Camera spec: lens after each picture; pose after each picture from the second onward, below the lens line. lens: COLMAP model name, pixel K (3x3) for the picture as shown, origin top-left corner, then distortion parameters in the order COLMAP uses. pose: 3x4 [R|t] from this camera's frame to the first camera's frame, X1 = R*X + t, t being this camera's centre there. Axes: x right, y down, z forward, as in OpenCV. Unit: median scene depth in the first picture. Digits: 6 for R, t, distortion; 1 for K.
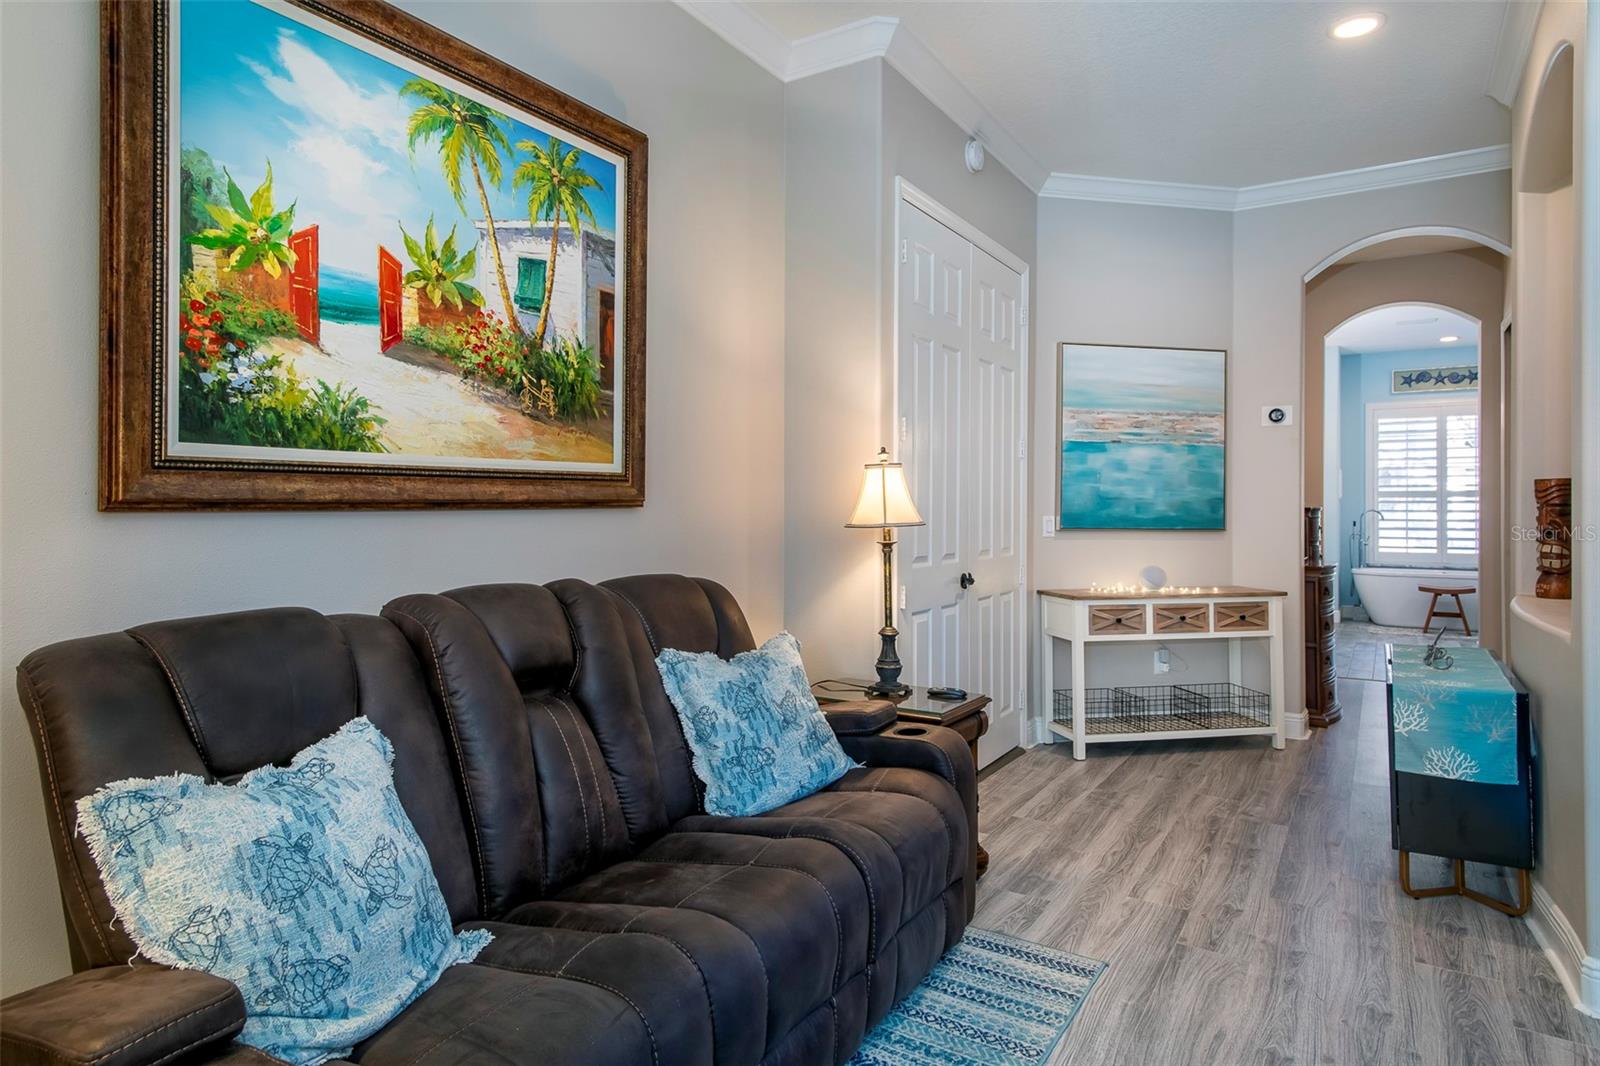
lens RADIAL K [[916.8, 0, 803.9], [0, 916.8, 509.3], [0, 0, 1]] dist [0.032150, -0.000414]
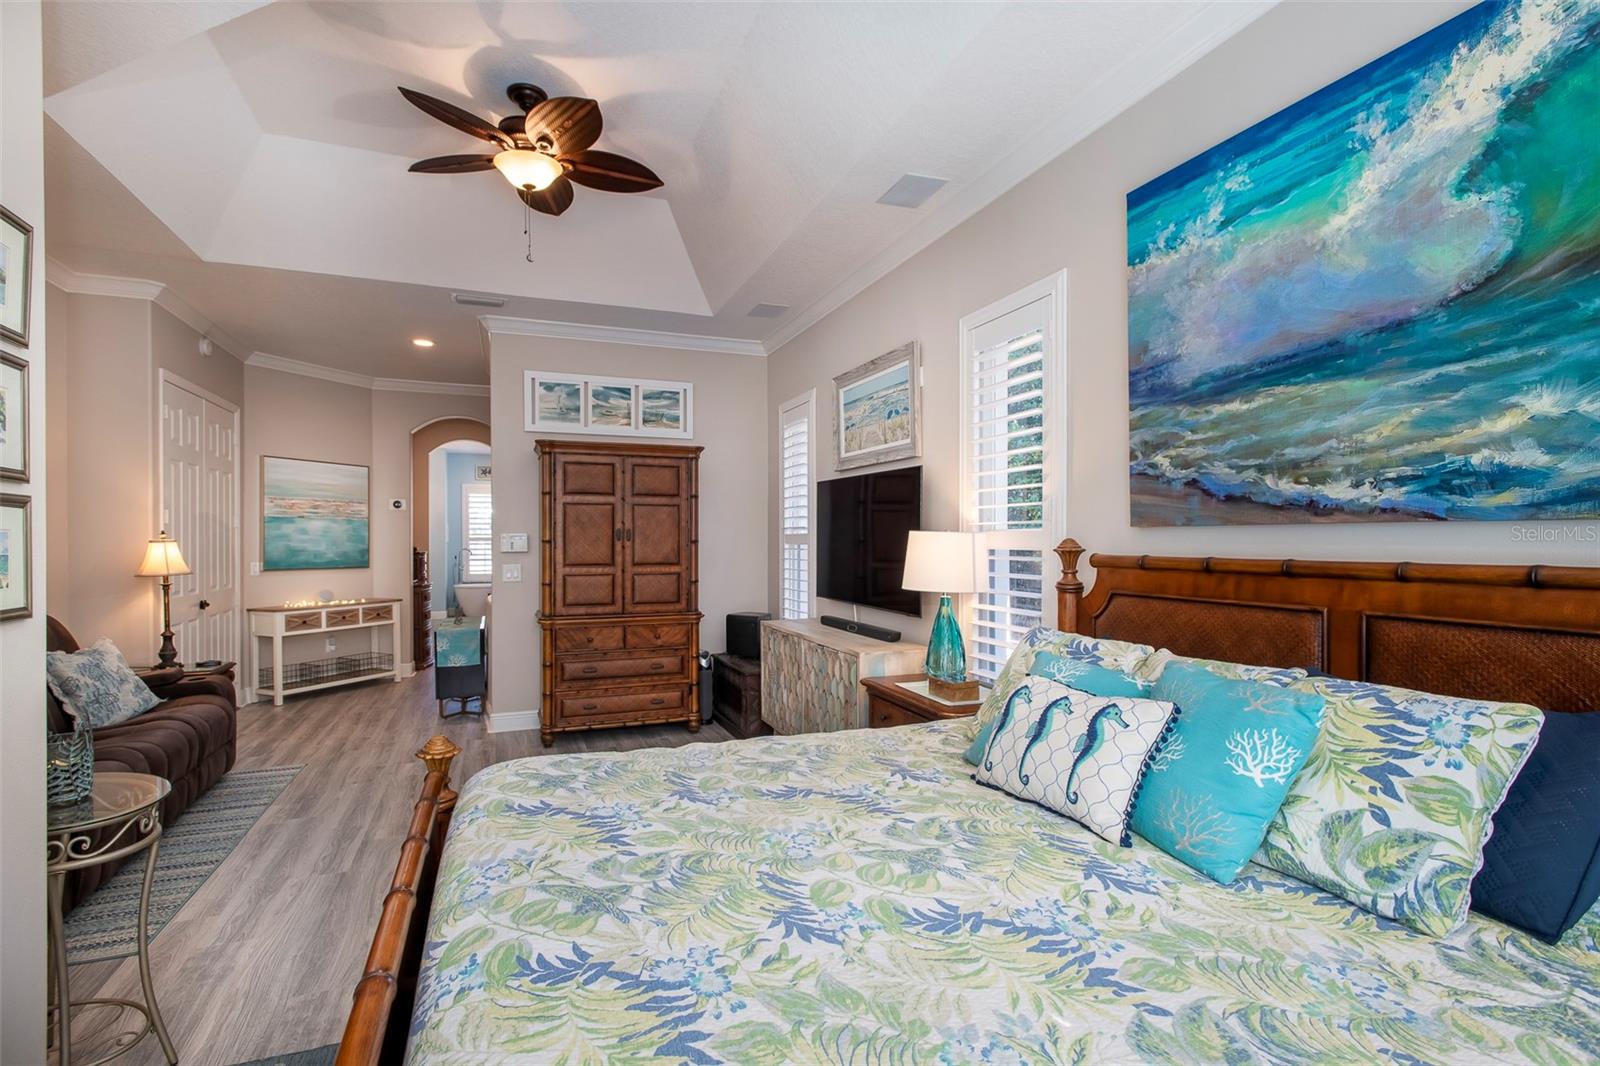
lens RADIAL K [[757.1, 0, 791.2], [0, 757.1, 532.3], [0, 0, 1]] dist [0.004334, -0.000292]
pose [[0.603215, 0.000864, 0.797578, -0.247820], [0.008413, 0.999937, -0.007445, -0.030476], [-0.797534, 0.011201, 0.603170, -0.603255]]
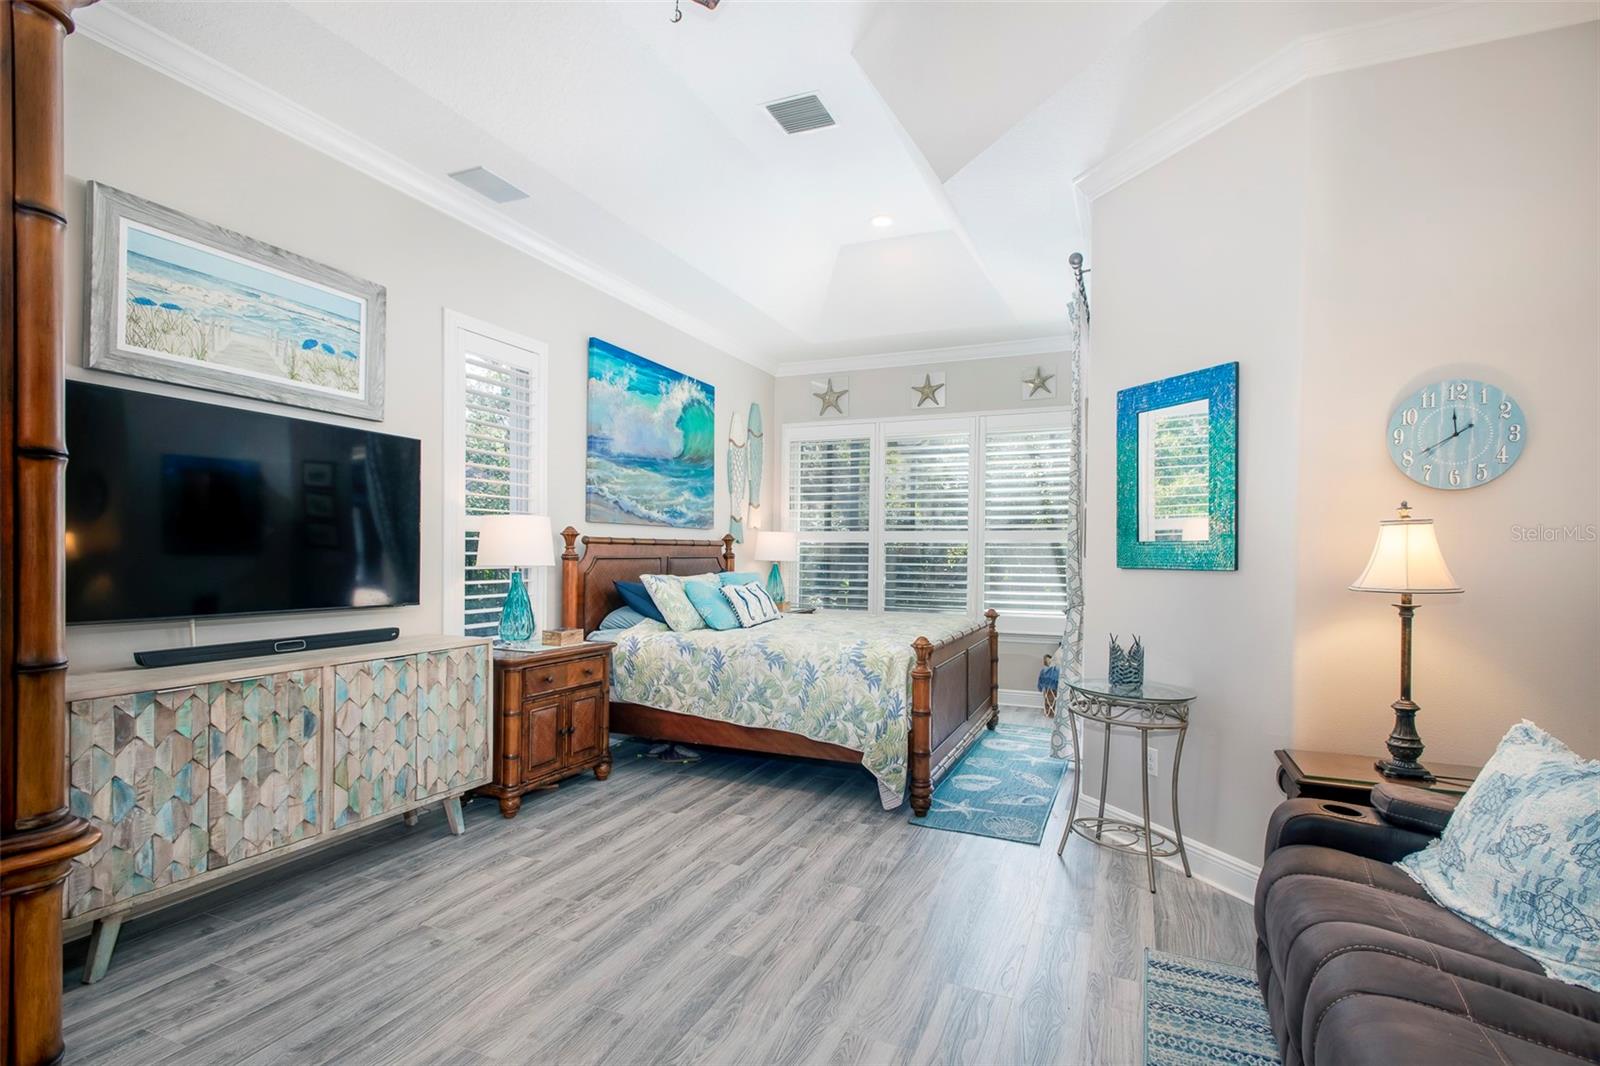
lens RADIAL K [[772.2, 0, 794.8], [0, 772.2, 540.9], [0, 0, 1]] dist [0.019689, -0.009063]
pose [[-0.990422, -0.021081, -0.136453, 0.287551], [-0.020146, 0.999763, -0.008228, -0.004137], [0.136595, -0.005401, -0.990612, 0.768969]]
